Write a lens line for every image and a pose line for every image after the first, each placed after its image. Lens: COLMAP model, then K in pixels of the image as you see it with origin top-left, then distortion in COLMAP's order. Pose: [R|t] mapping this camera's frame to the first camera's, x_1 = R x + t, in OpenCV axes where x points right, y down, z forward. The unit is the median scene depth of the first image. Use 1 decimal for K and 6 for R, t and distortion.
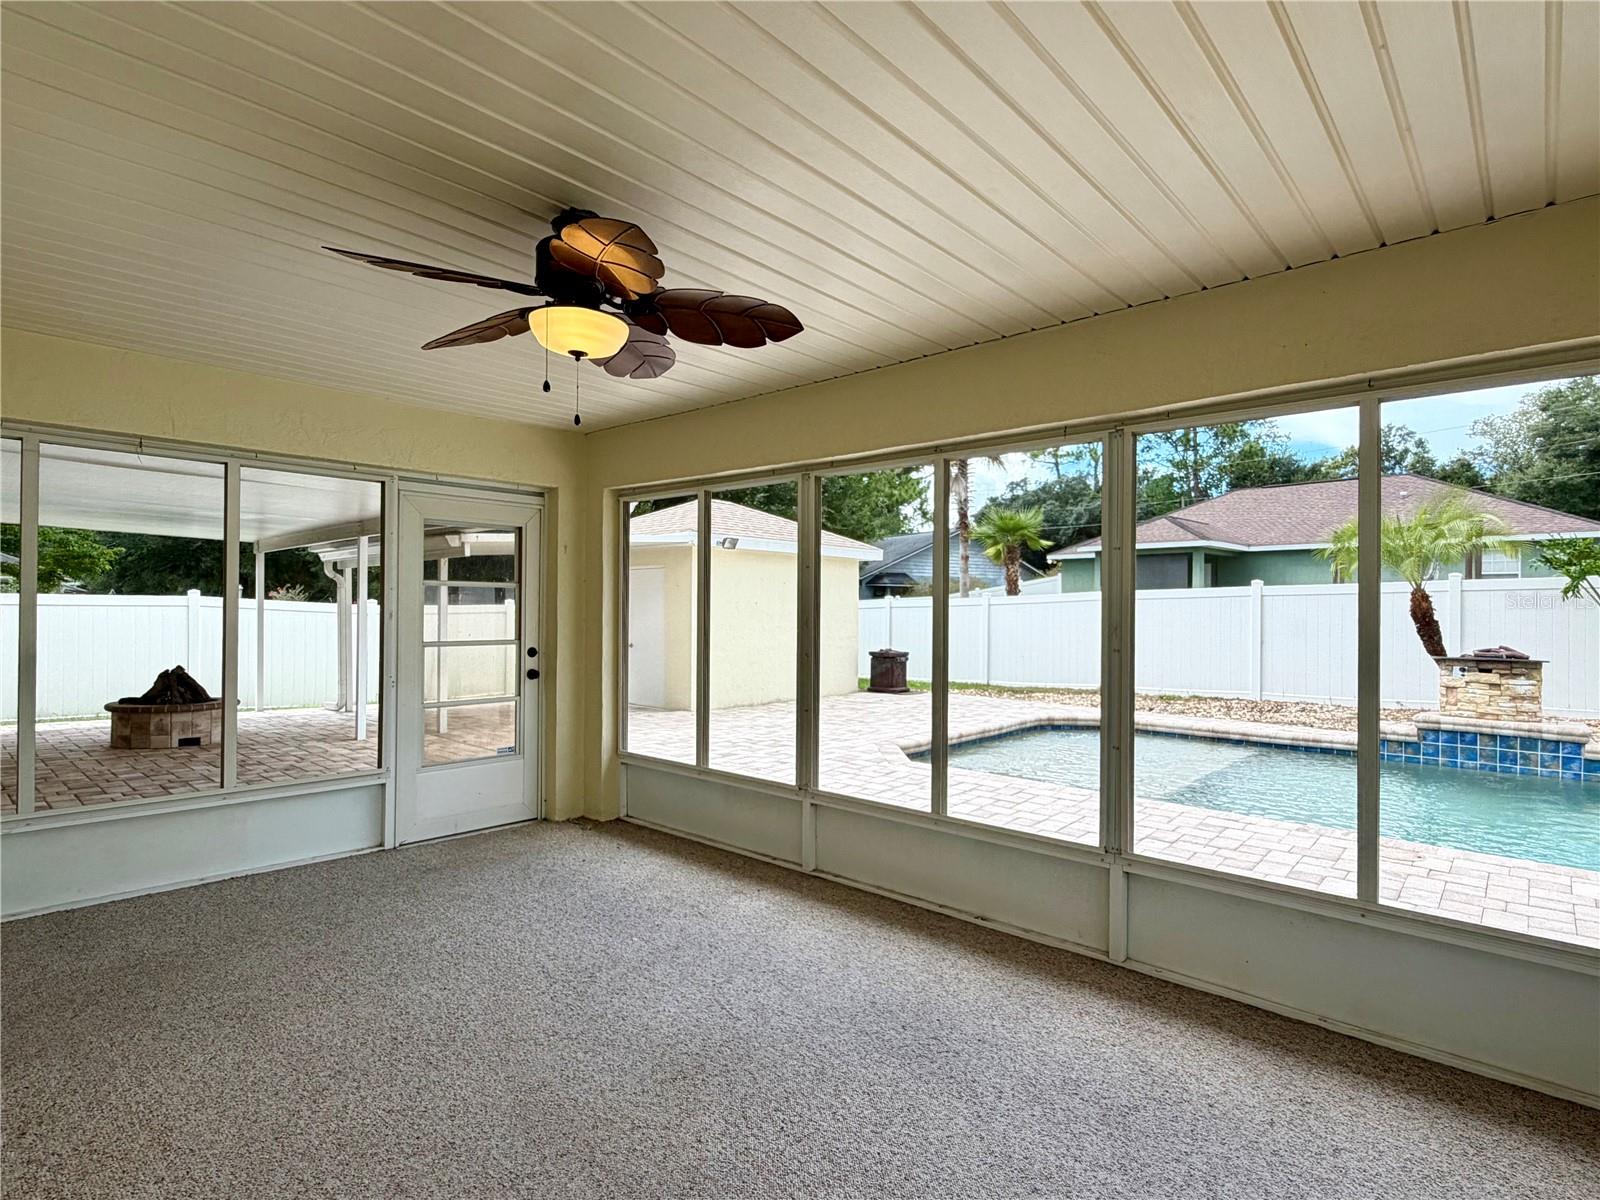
lens RADIAL K [[825.7, 0, 800.0], [0, 825.7, 600.0], [0, 0, 1]] dist [0.003325, 0.000839]
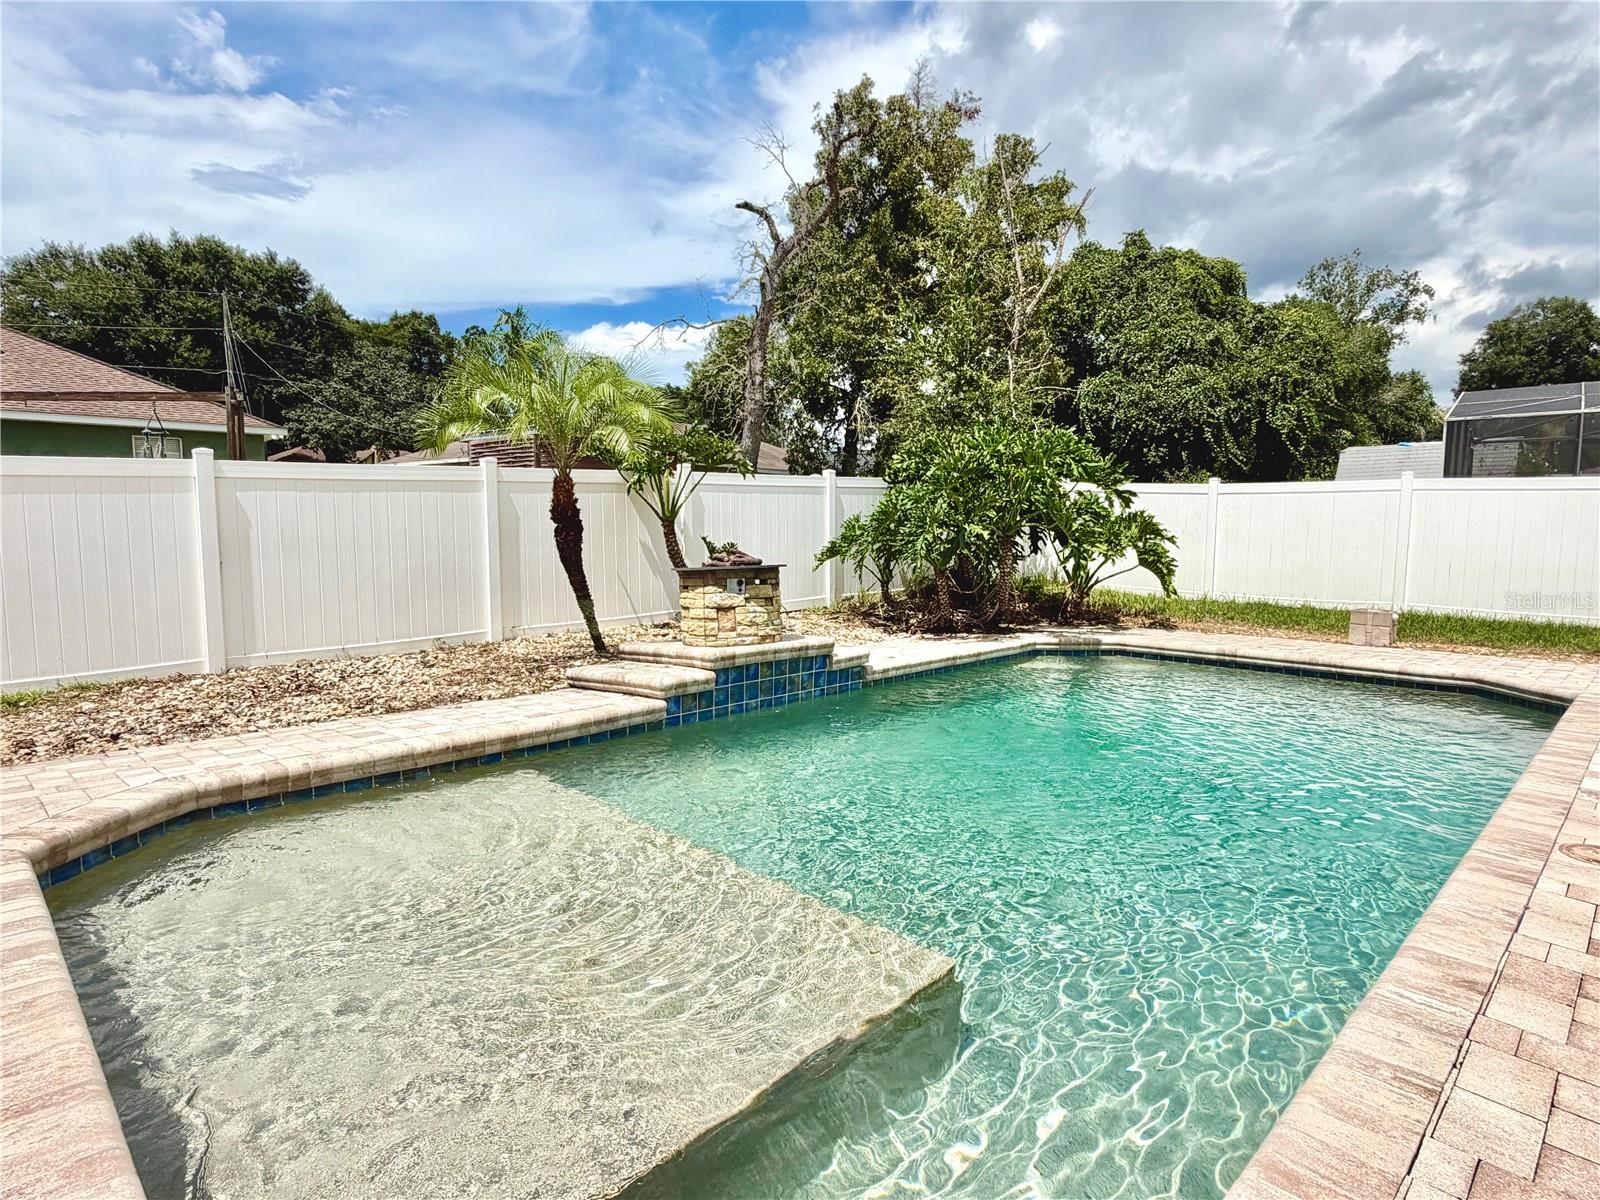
lens RADIAL K [[877.6, 0, 800.0], [0, 877.6, 600.0], [0, 0, 1]] dist [-0.001833, -0.000928]
pose [[0.059137, -0.093583, 0.993854, 0.007091], [-0.009635, 0.995496, 0.094311, 0.023692], [-0.998203, -0.015153, 0.057969, 0.893046]]
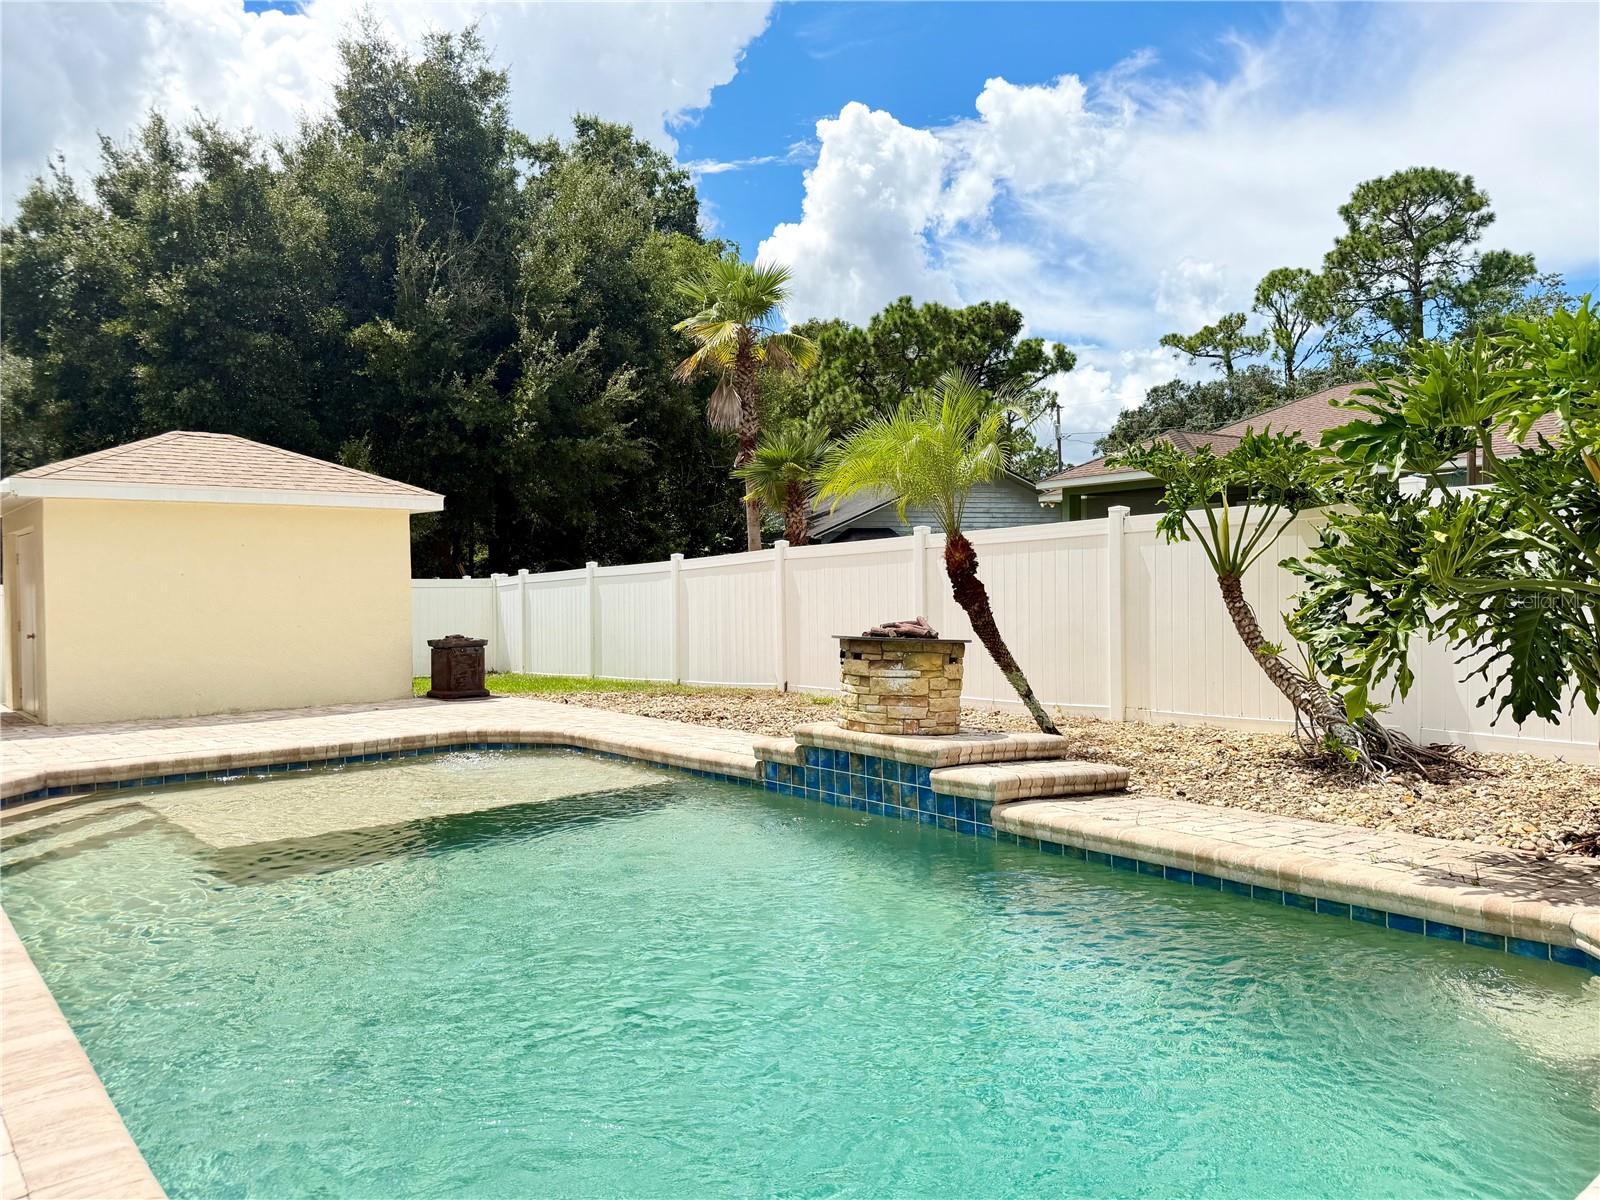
lens RADIAL K [[1137.0, 0, 800.0], [0, 1137.0, 600.0], [0, 0, 1]] dist [0.125791, -0.187313]
pose [[0.990854, -0.018698, -0.133637, 0.880955], [0.022223, 0.999442, 0.024938, 0.017358], [0.133096, -0.027680, 0.990716, 0.105323]]
